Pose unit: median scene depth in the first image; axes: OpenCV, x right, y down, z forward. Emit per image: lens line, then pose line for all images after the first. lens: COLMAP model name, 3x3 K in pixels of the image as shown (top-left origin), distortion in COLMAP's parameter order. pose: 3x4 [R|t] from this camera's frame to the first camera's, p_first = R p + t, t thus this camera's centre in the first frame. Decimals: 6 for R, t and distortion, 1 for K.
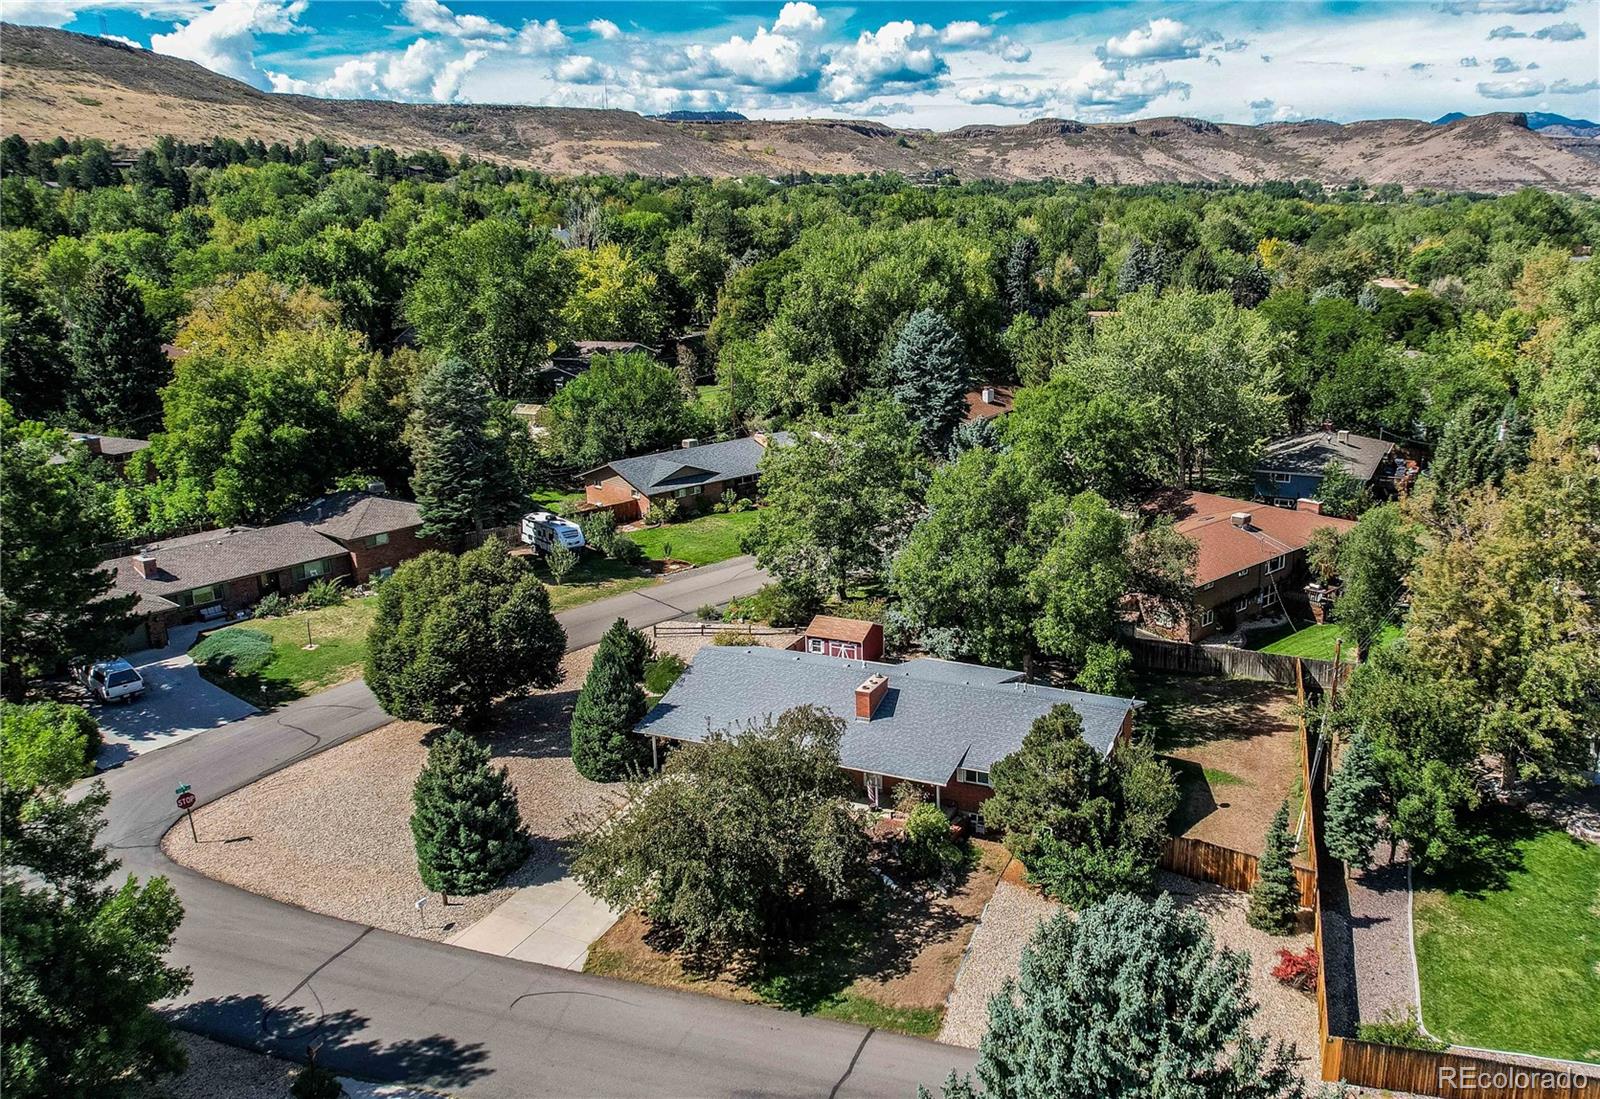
lens RADIAL K [[1344.0, 0, 910.0], [0, 1344.0, 517.9], [0, 0, 1]] dist [-0.052299, 0.047586]
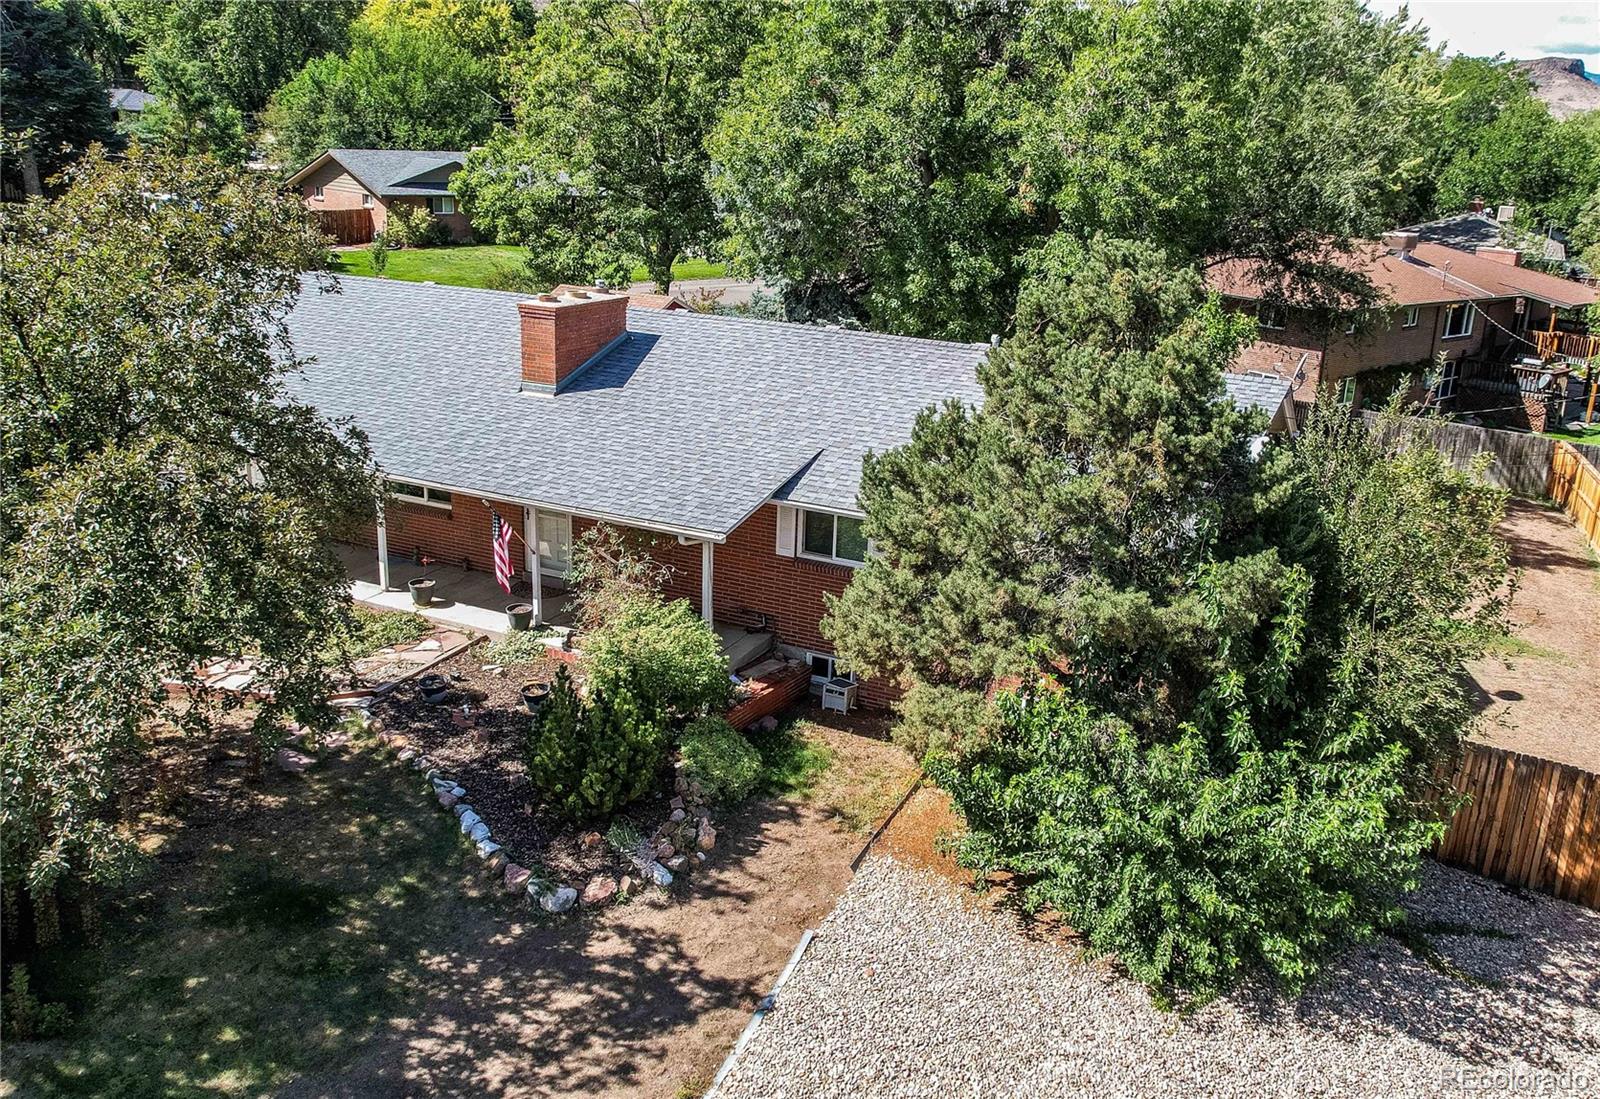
lens RADIAL K [[1398.8, 0, 914.1], [0, 1398.8, 546.5], [0, 0, 1]] dist [-0.032628, 0.003939]
pose [[0.997648, 0.062274, 0.028633, 0.048437], [-0.063297, 0.997333, 0.036327, 0.146359], [-0.026295, -0.038054, 0.998930, 0.530874]]
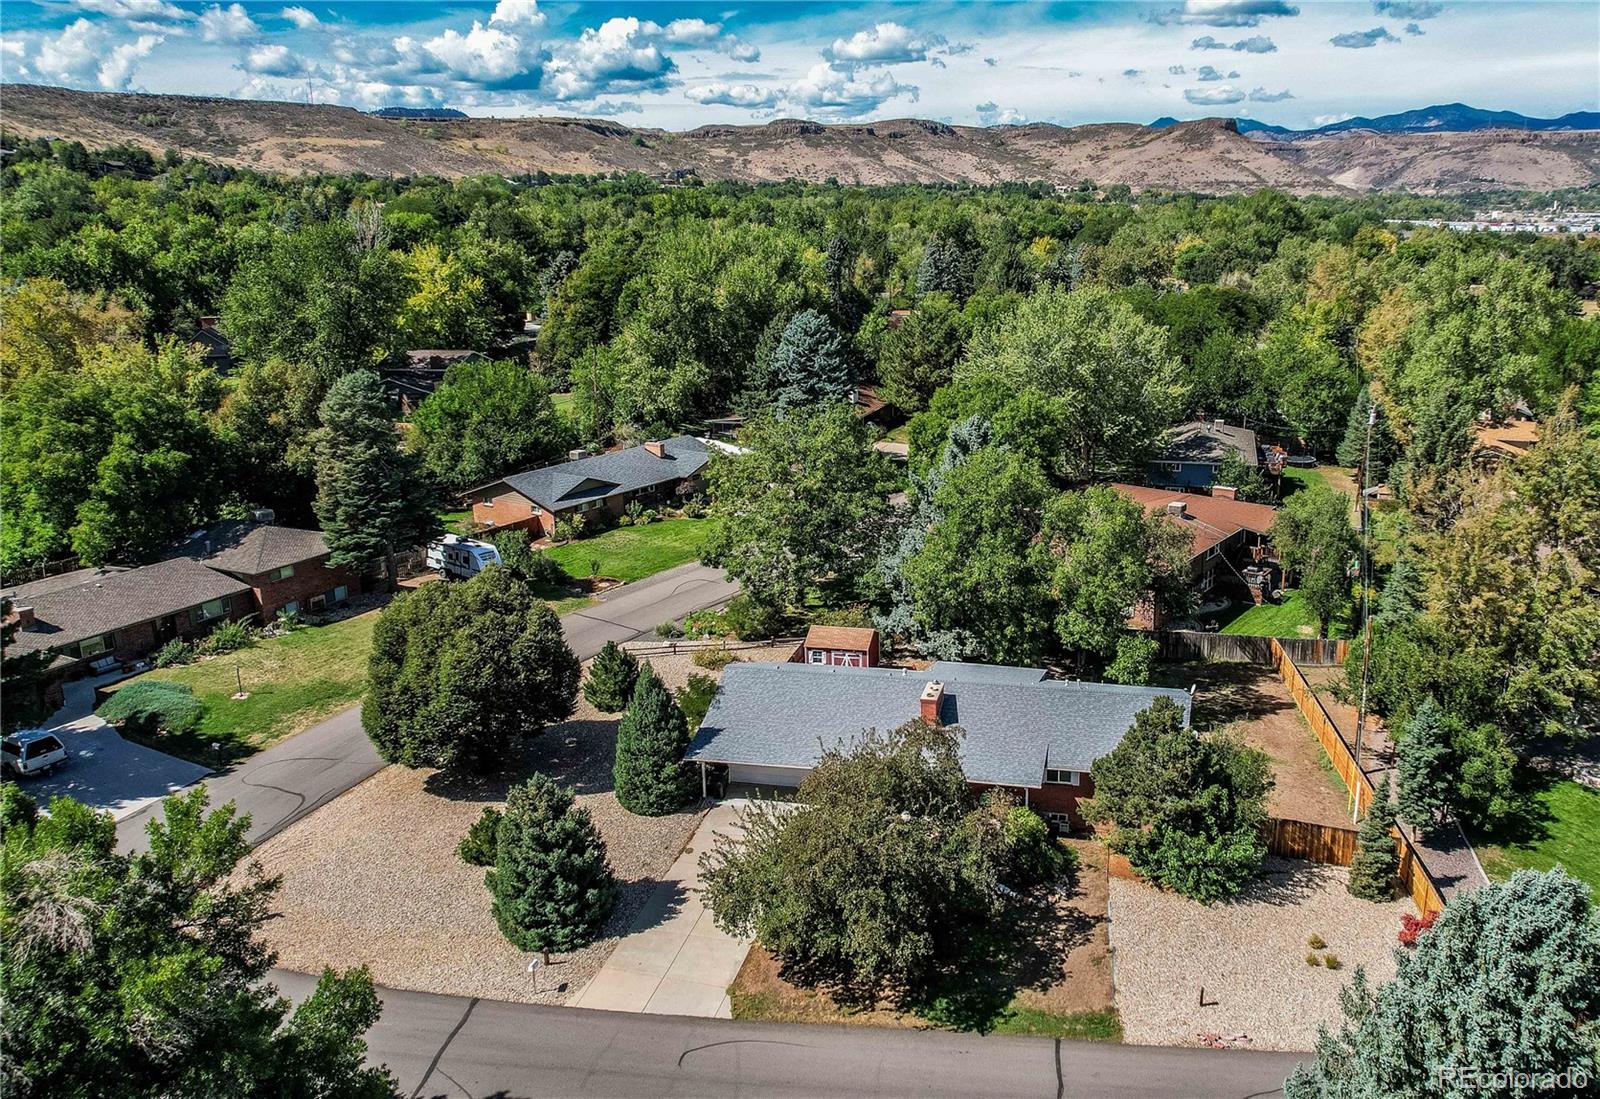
lens RADIAL K [[1344.0, 0, 910.0], [0, 1344.0, 517.9], [0, 0, 1]] dist [-0.052299, 0.047586]
pose [[0.978254, -0.045330, 0.202398, -0.203463], [0.045461, 0.998958, 0.004005, -0.006187], [-0.202368, 0.005283, 0.979295, 0.037539]]
